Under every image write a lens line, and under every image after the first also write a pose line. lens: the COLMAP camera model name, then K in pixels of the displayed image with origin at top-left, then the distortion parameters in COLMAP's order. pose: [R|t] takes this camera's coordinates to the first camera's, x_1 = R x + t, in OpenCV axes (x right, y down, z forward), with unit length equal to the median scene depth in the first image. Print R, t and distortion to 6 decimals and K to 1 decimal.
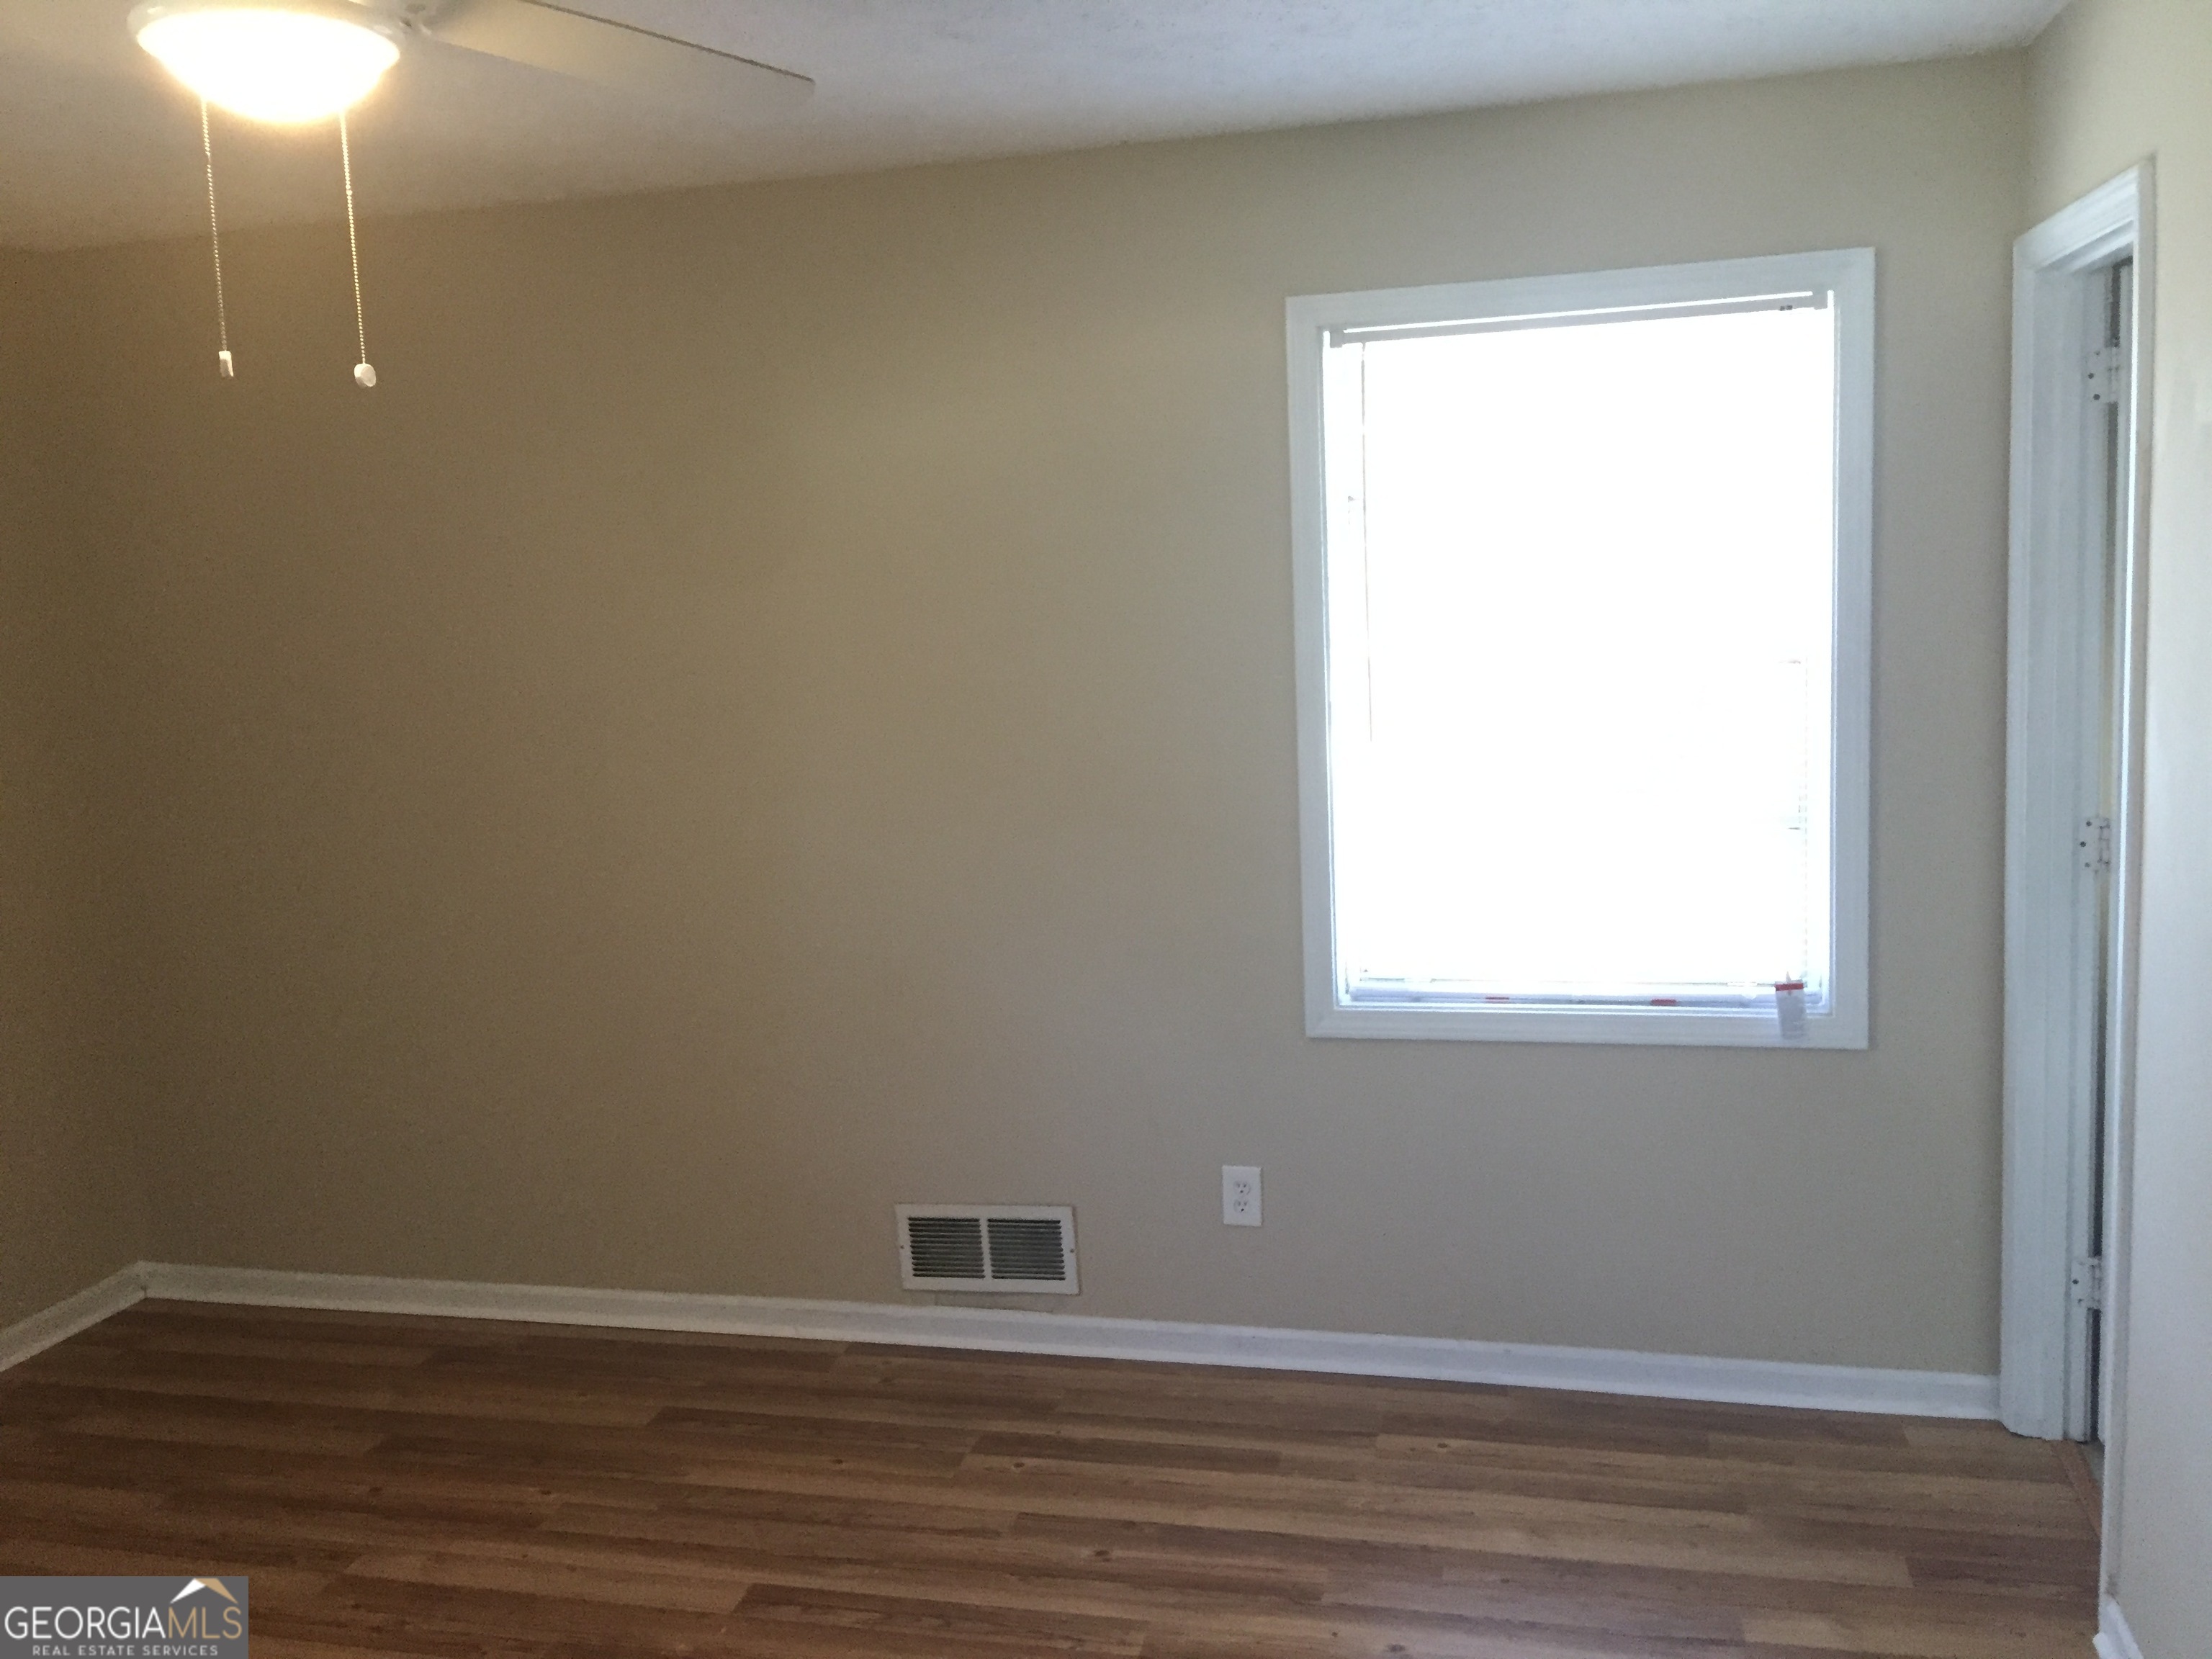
lens RADIAL K [[1893.0, 0, 1187.4], [0, 1893.0, 811.7], [0, 0, 1]] dist [0.063703, -0.112769]
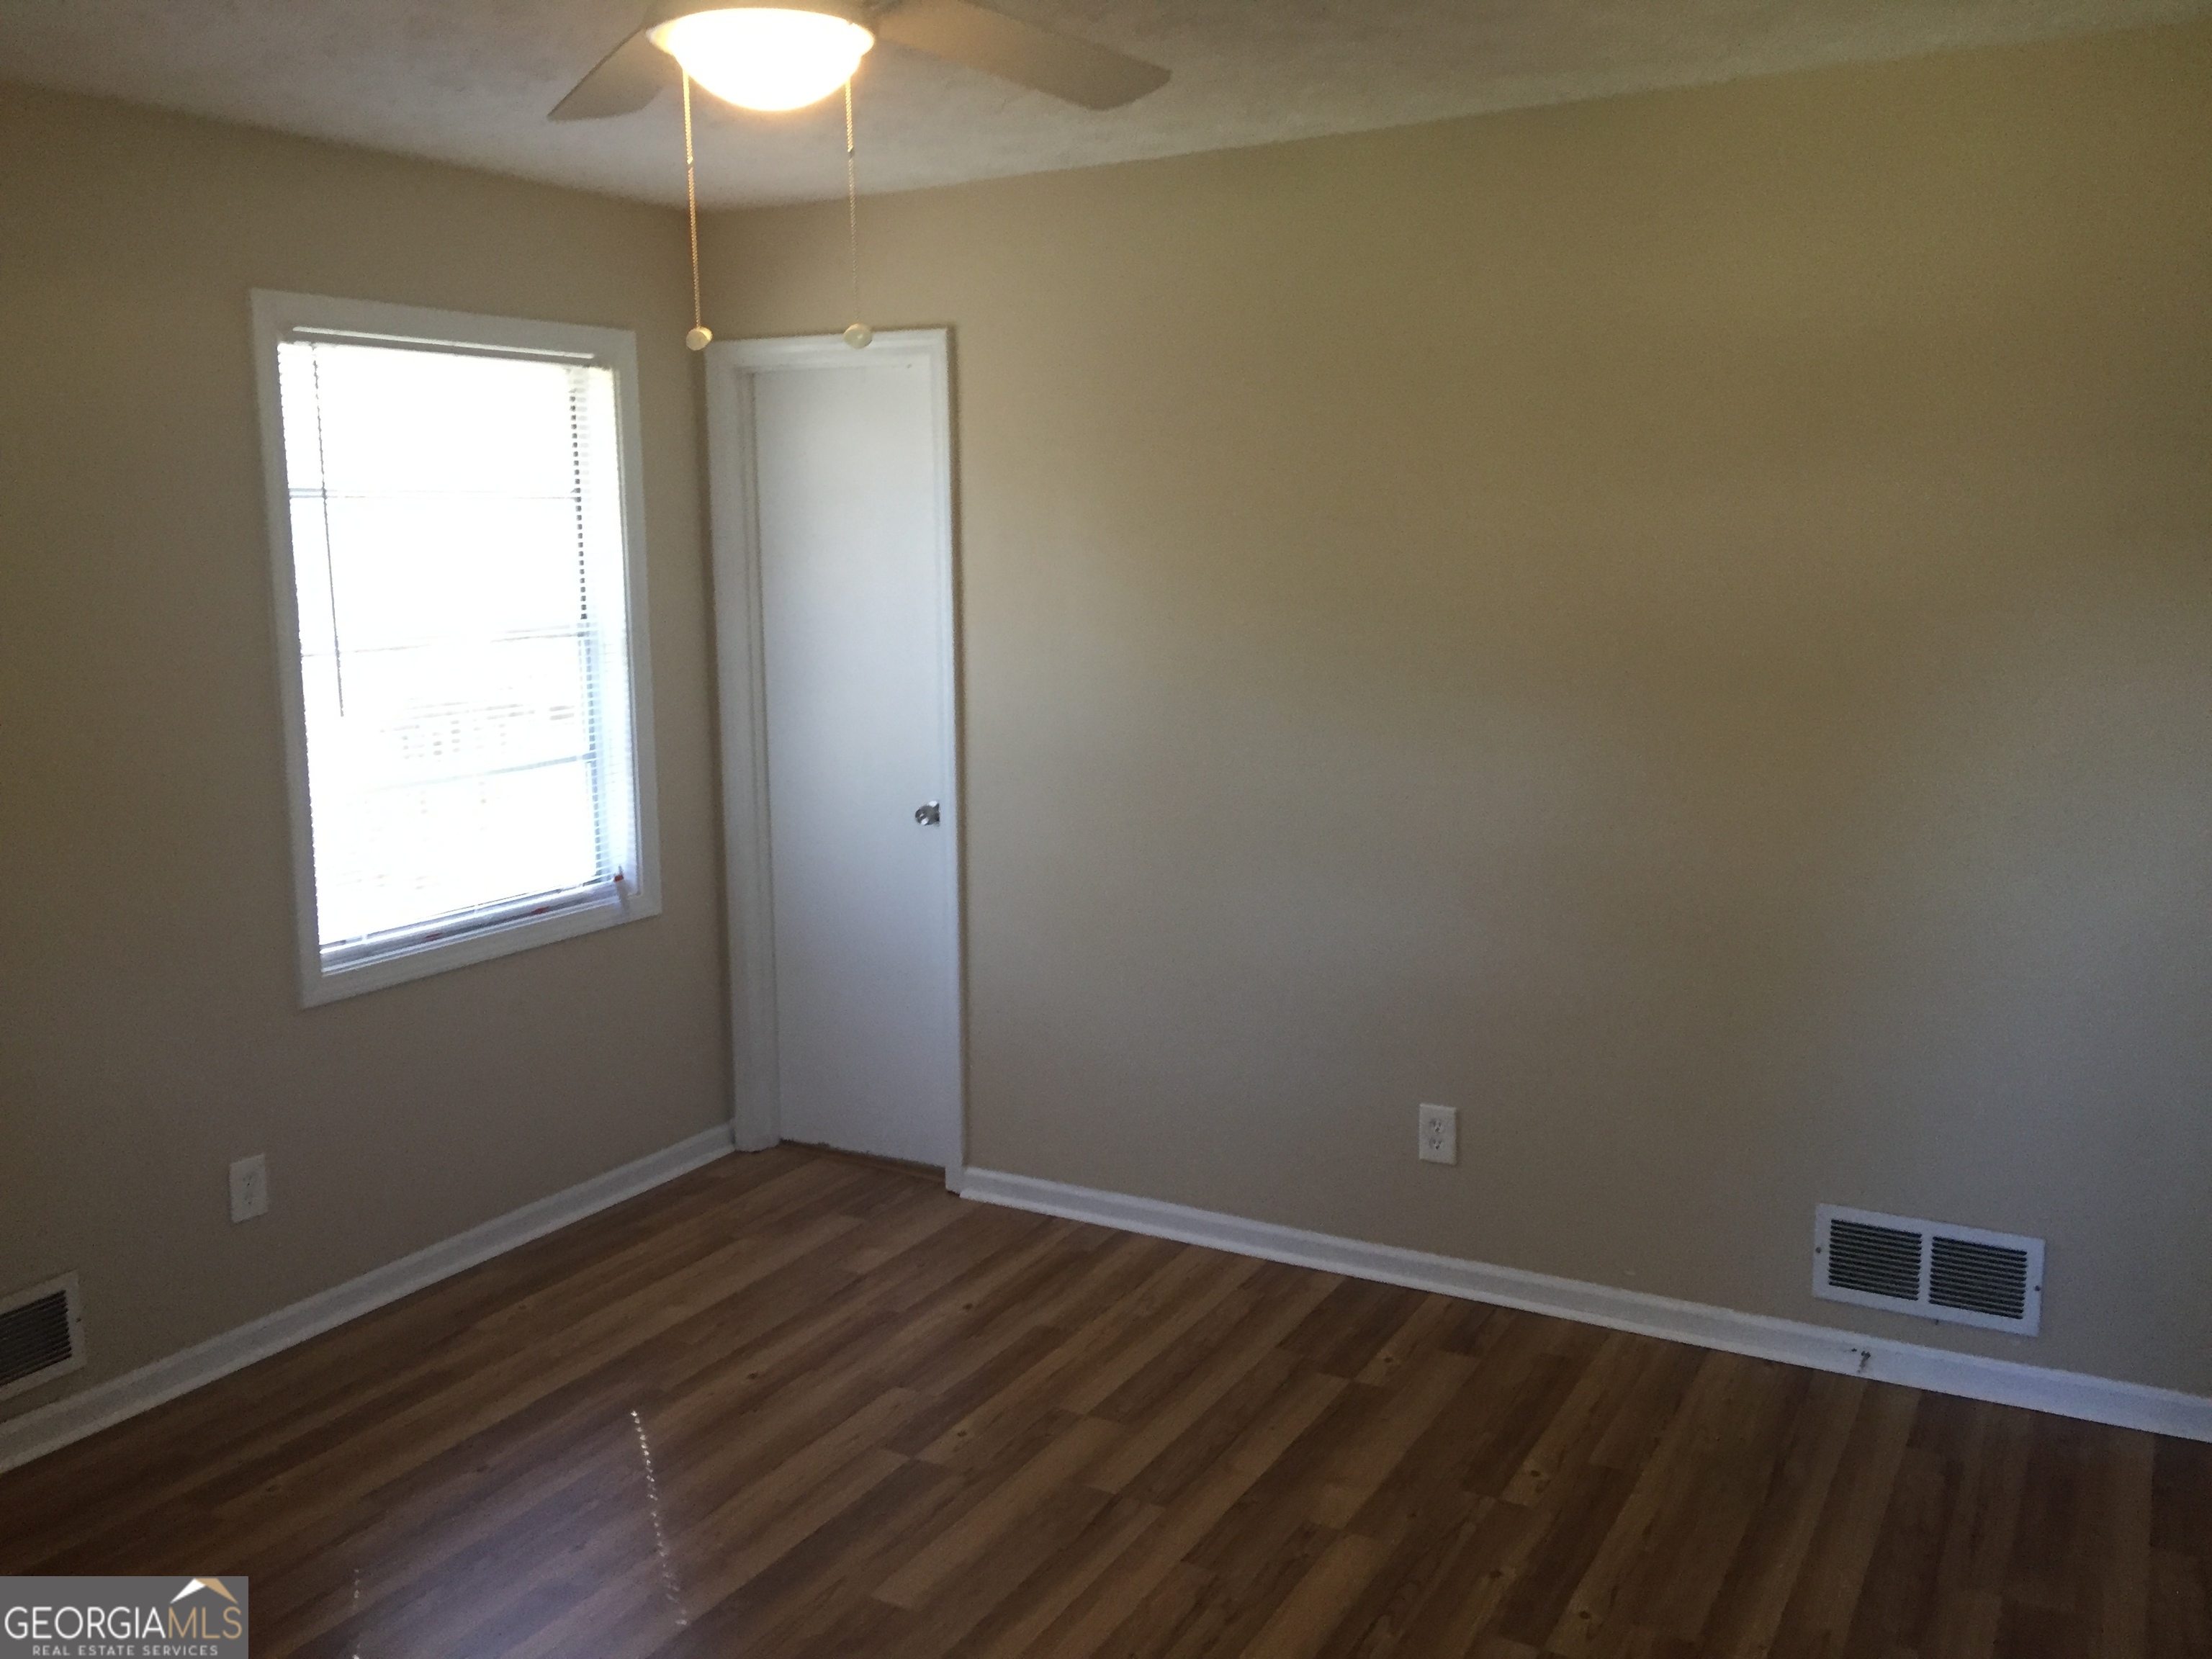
lens RADIAL K [[1893.0, 0, 1110.9], [0, 1893.0, 830.5], [0, 0, 1]] dist [0.063703, -0.112769]
pose [[0.257543, -0.115786, 0.959305, -0.874589], [0.128607, 0.988069, 0.084731, -0.009075], [-0.957670, 0.101551, 0.269361, 0.313351]]
